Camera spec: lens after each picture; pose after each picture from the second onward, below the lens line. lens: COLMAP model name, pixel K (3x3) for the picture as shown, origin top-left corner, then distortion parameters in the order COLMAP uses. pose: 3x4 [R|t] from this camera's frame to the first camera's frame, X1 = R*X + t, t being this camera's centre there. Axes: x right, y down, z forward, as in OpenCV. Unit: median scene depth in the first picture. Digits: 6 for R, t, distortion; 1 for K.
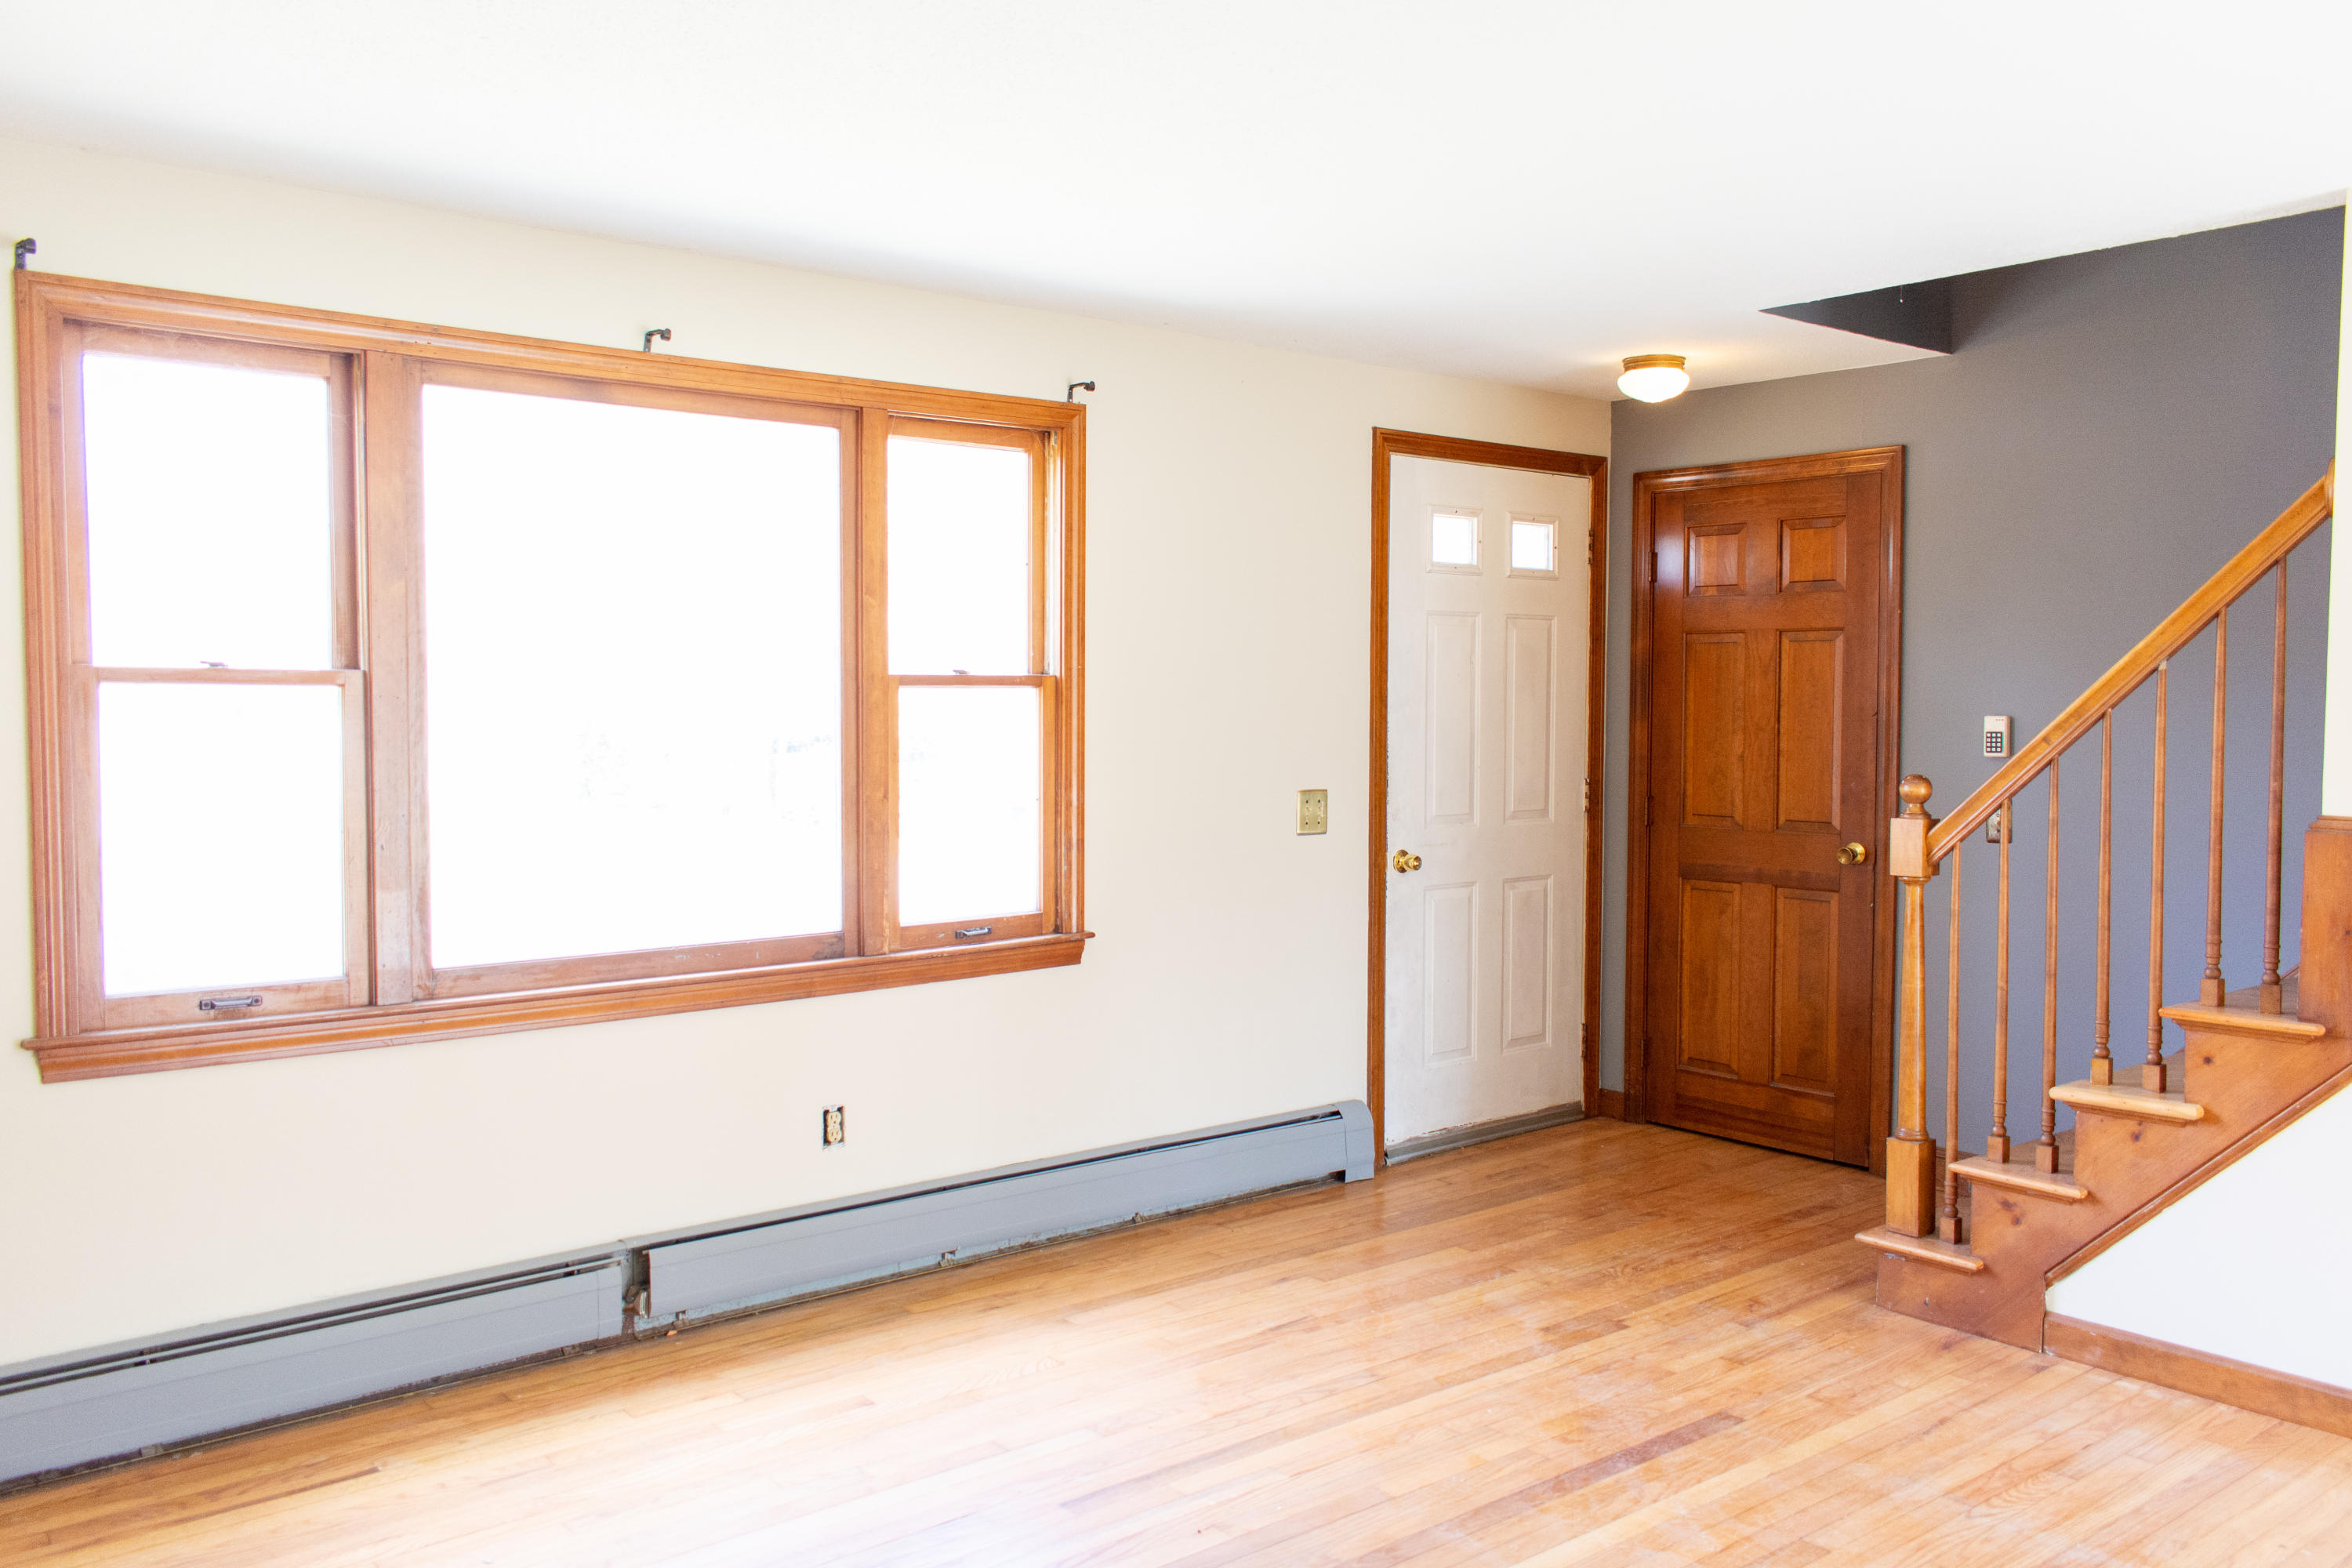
lens RADIAL K [[1841.0, 0, 1178.8], [0, 1841.0, 776.0], [0, 0, 1]] dist [0.009964, 0.002506]
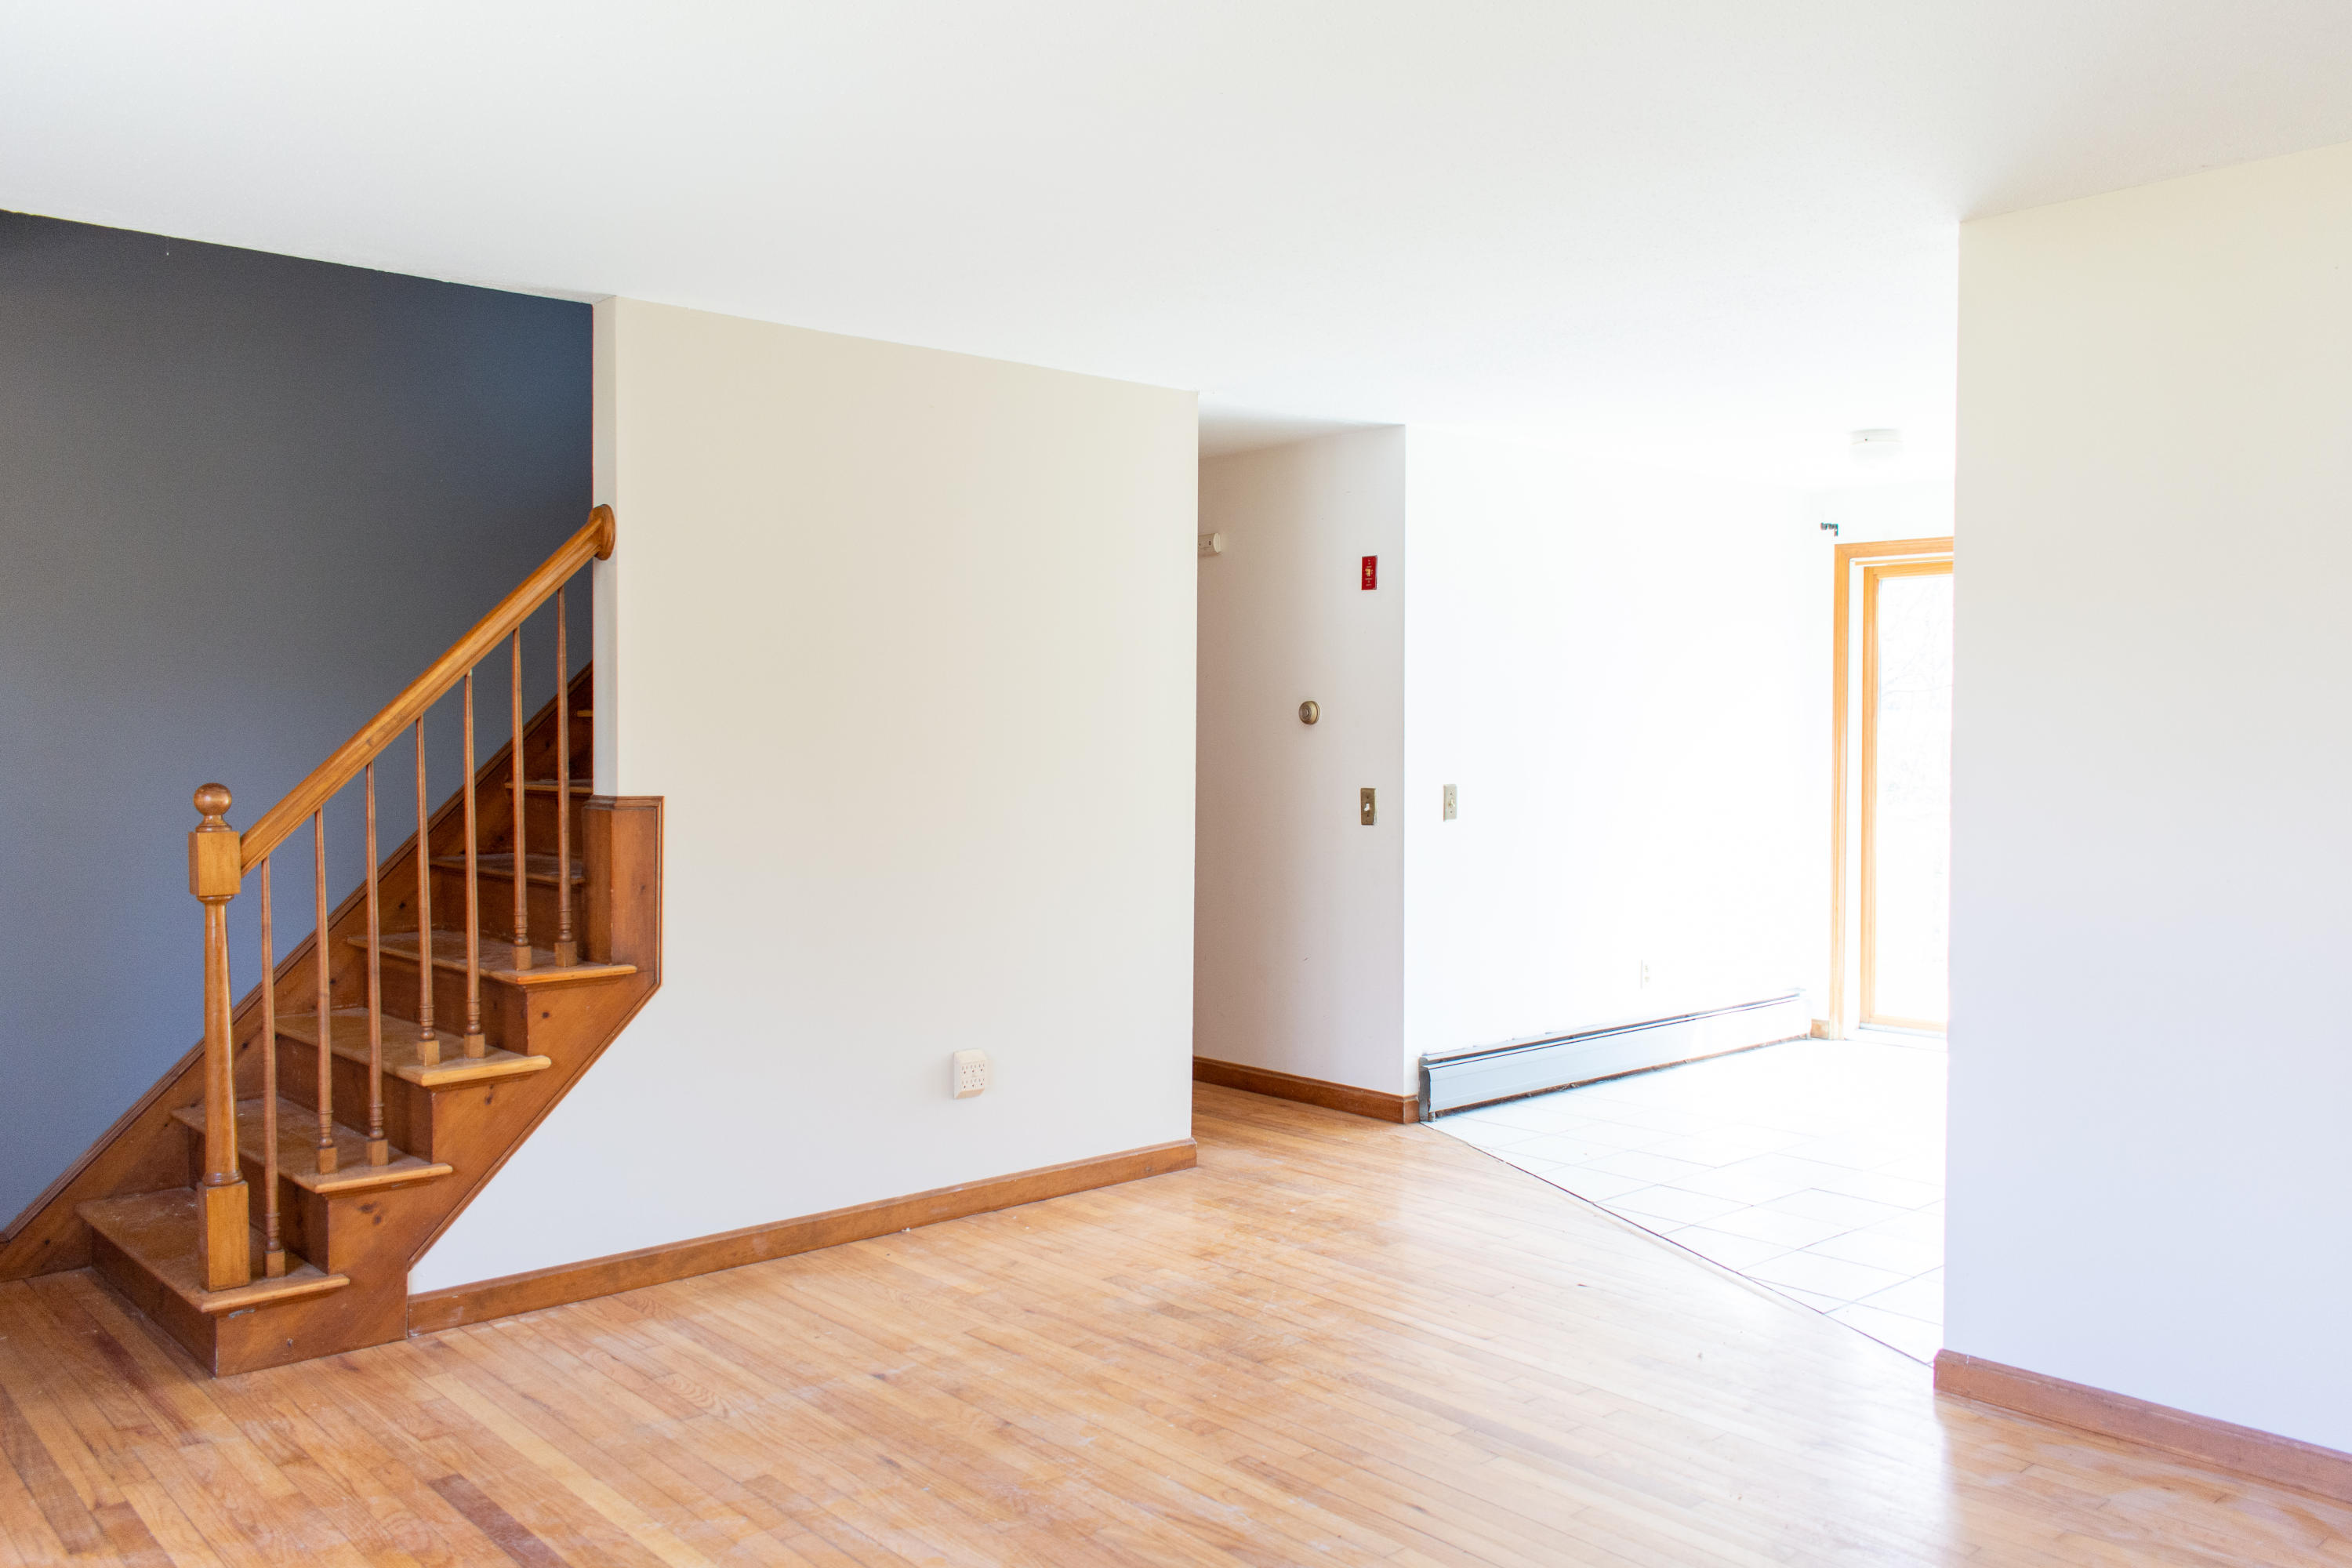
lens RADIAL K [[1841.0, 0, 1178.8], [0, 1841.0, 776.0], [0, 0, 1]] dist [0.009964, 0.002506]
pose [[-0.026987, -0.030080, 0.999183, -0.521680], [0.041808, 0.998639, 0.031193, -0.012742], [-0.998761, 0.042616, -0.025693, 0.544942]]
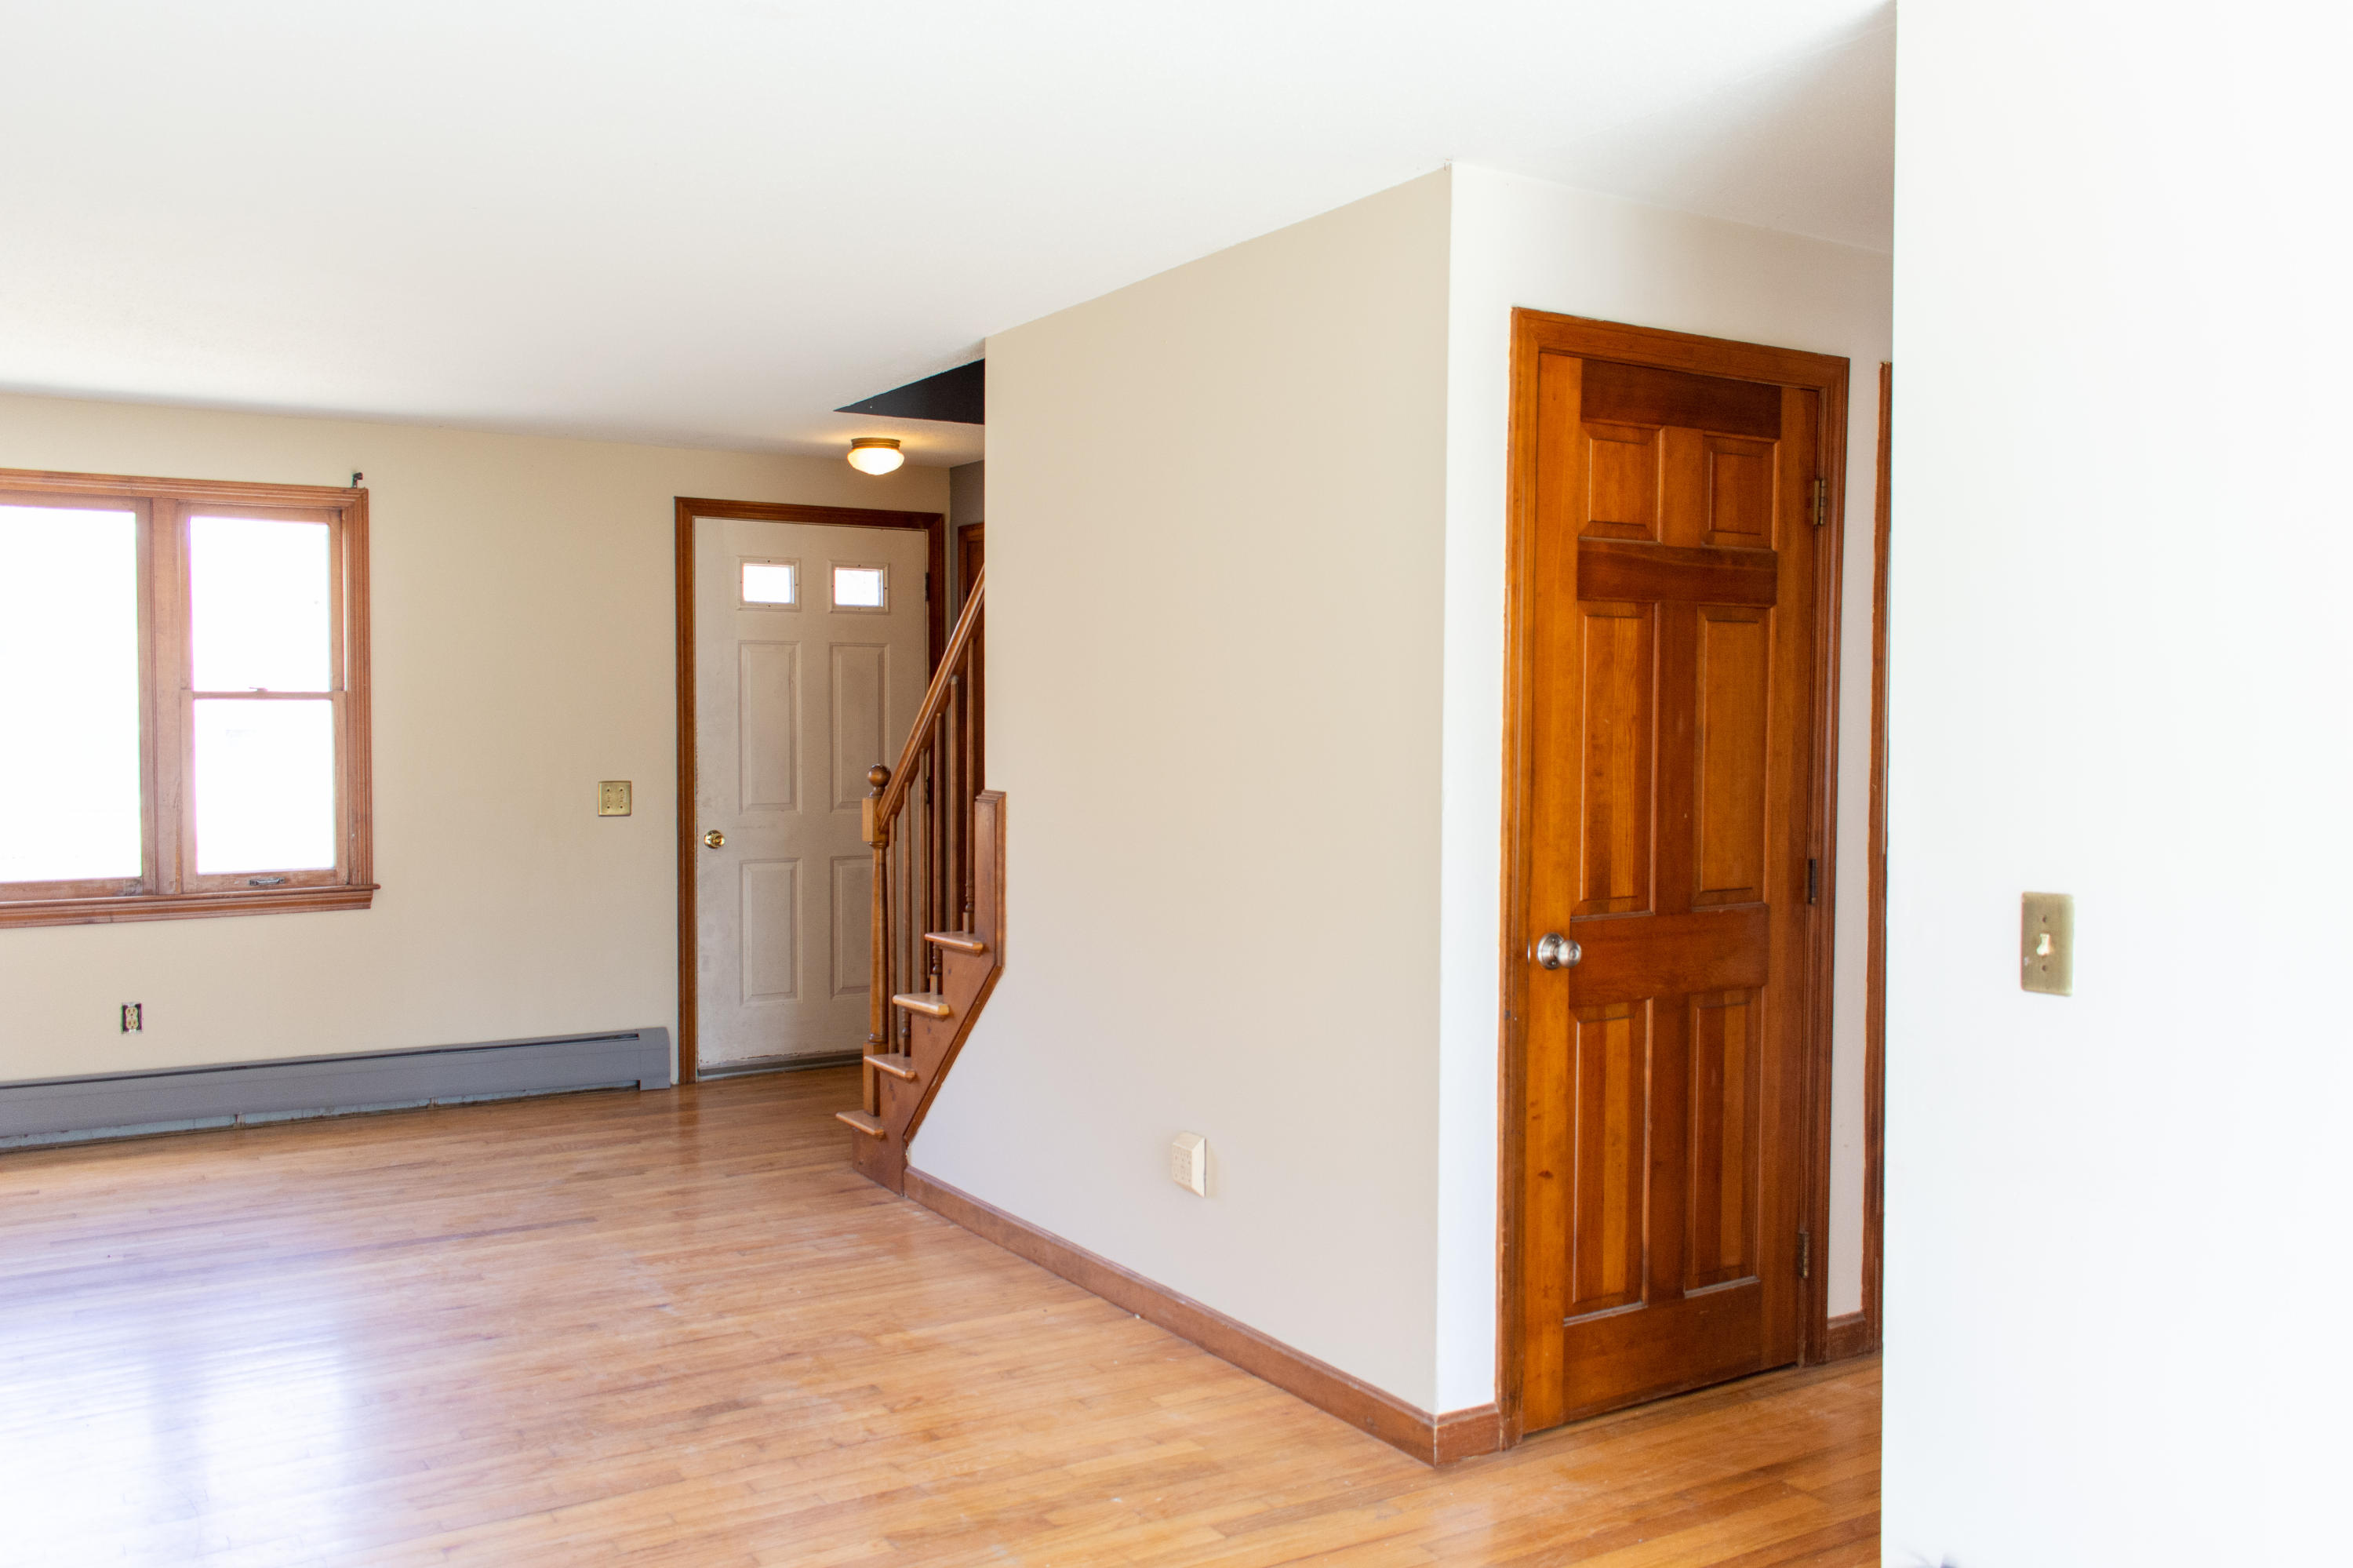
lens RADIAL K [[1882.4, 0, 1176.5], [0, 1882.4, 784.0], [0, 0, 1]] dist [0.007286, 0.004152]
pose [[0.991945, 0.005024, -0.126568, 0.776736], [-0.006211, 0.999940, -0.008990, 0.023367], [0.126516, 0.009704, 0.991917, -0.307759]]
